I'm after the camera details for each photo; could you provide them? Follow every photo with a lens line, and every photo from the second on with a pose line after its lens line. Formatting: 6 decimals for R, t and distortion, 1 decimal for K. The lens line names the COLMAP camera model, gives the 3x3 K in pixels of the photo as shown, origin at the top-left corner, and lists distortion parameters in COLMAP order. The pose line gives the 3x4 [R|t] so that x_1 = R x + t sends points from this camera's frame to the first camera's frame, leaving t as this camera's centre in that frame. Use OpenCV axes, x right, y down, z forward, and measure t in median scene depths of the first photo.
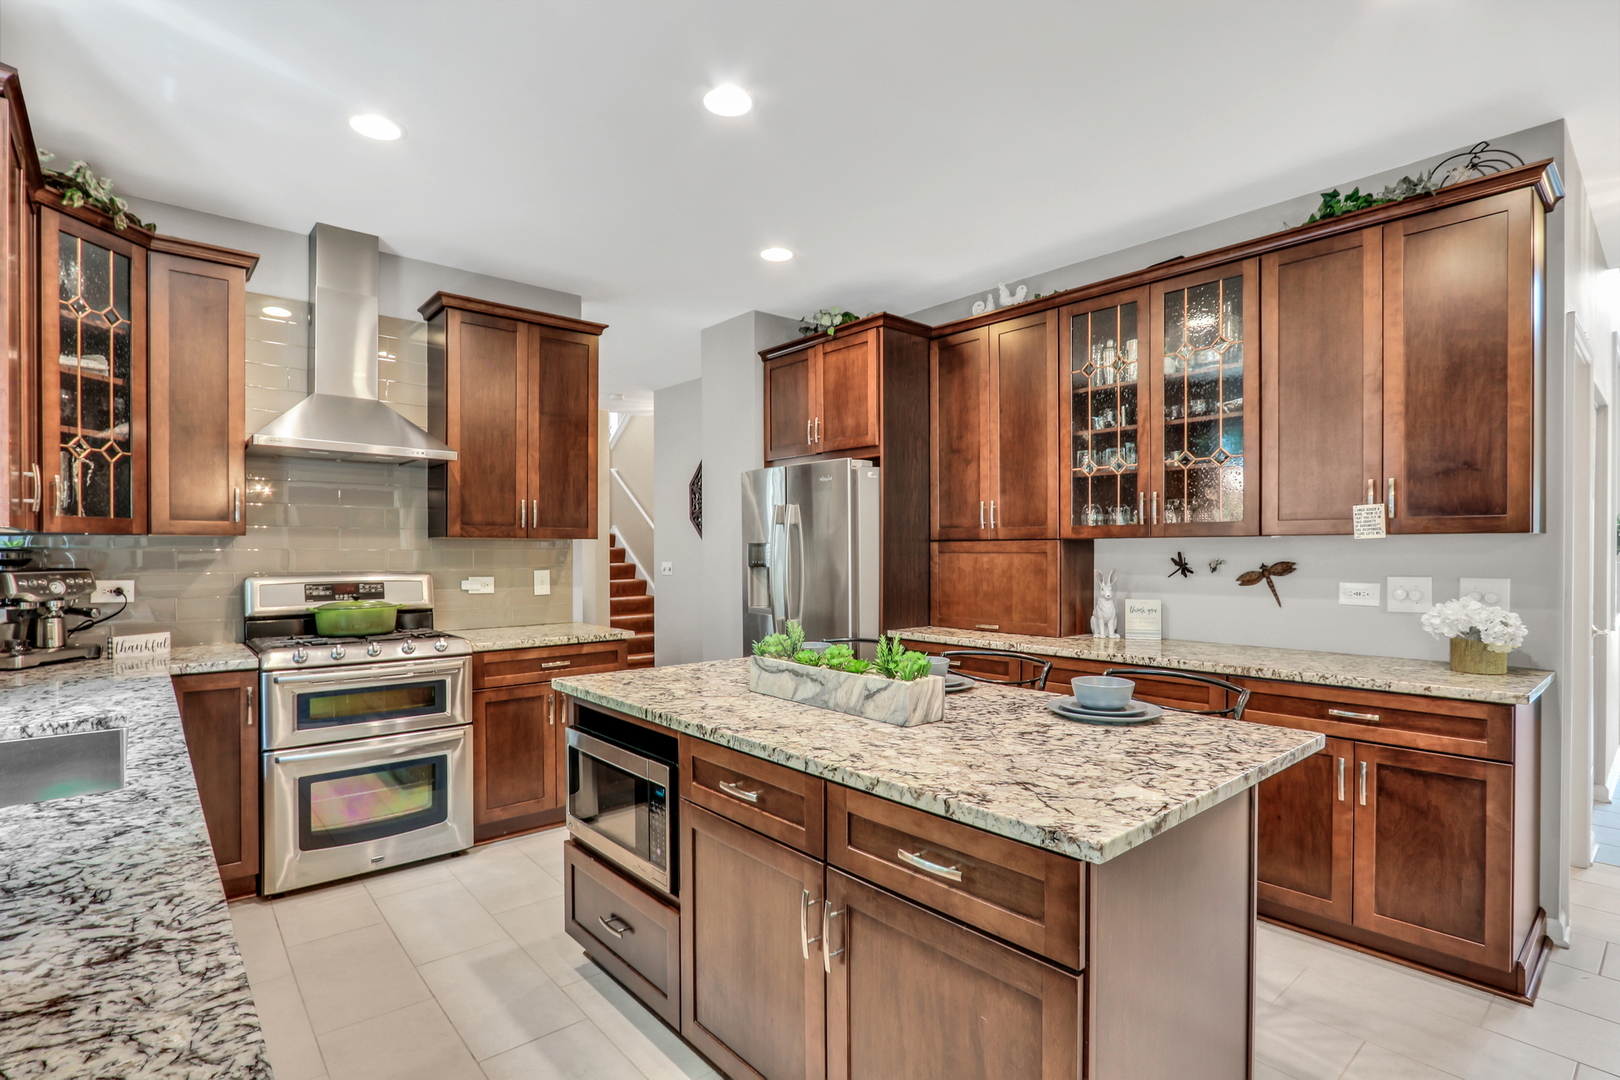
lens RADIAL K [[776.8, 0, 810.9], [0, 776.8, 548.3], [0, 0, 1]] dist [-0.017484, 0.003162]
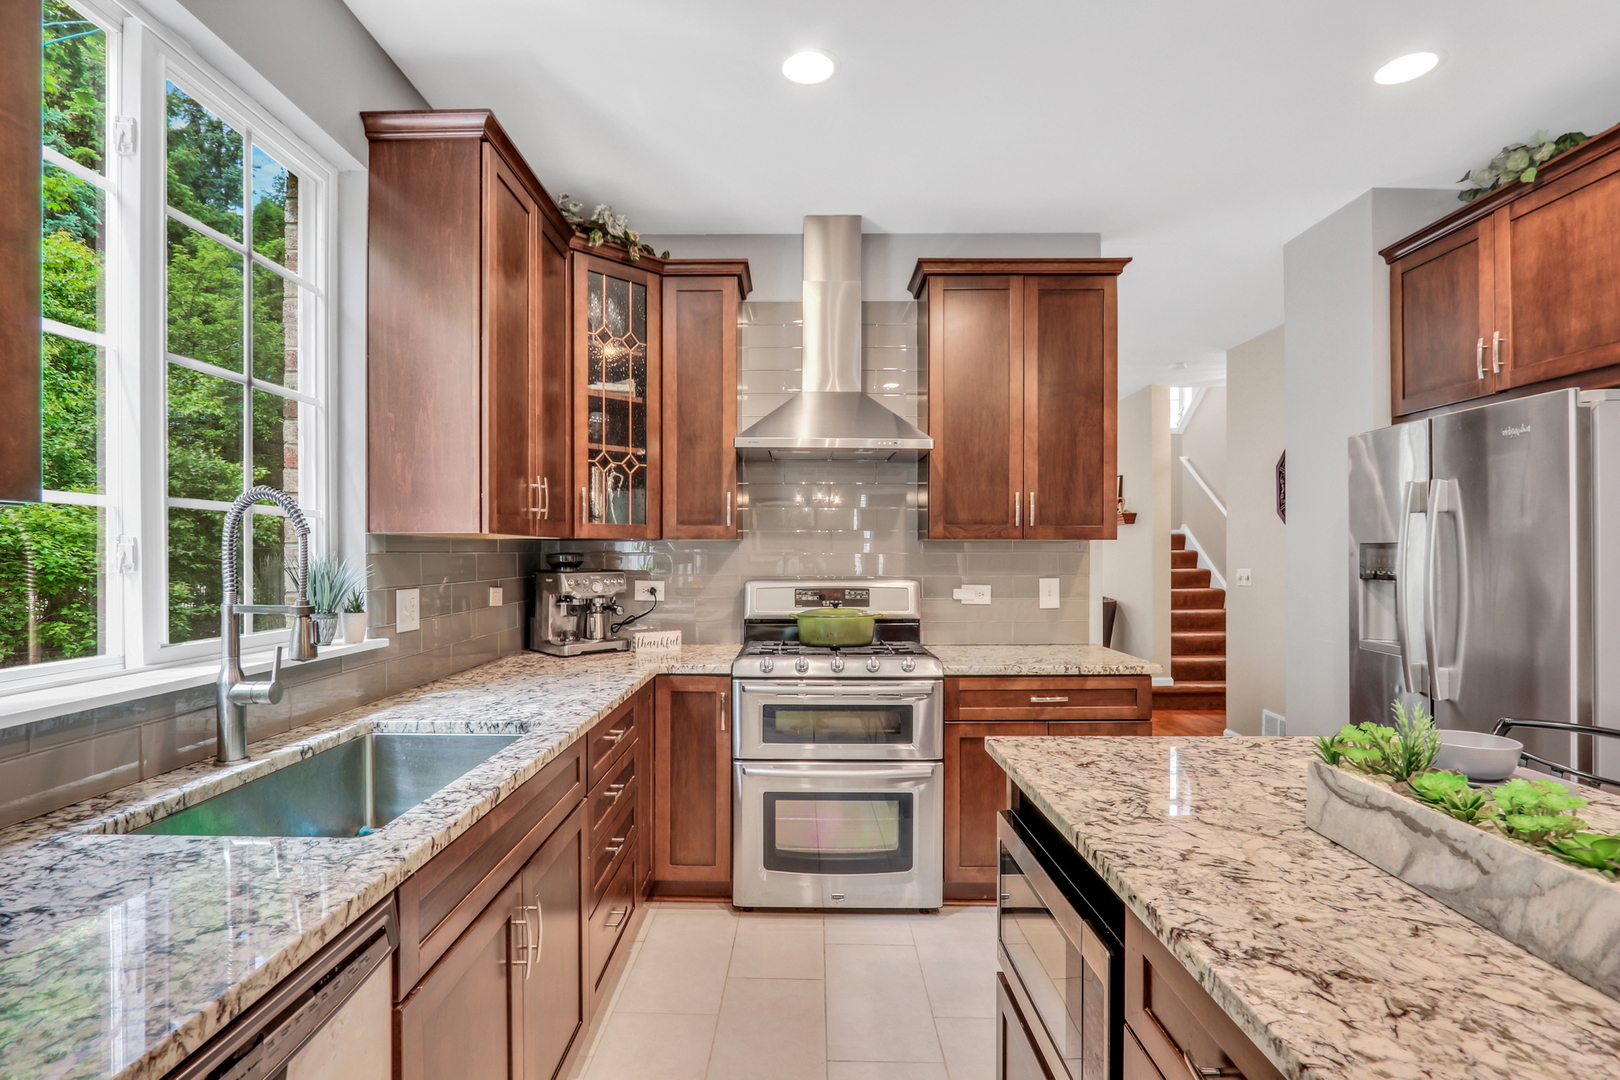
lens RADIAL K [[776.8, 0, 798.1], [0, 776.8, 556.8], [0, 0, 1]] dist [-0.017484, 0.003162]
pose [[0.737746, 0.002994, -0.675072, 0.012531], [0.002131, 0.999975, 0.006764, -0.000428], [0.675075, -0.006429, 0.737721, 0.269672]]
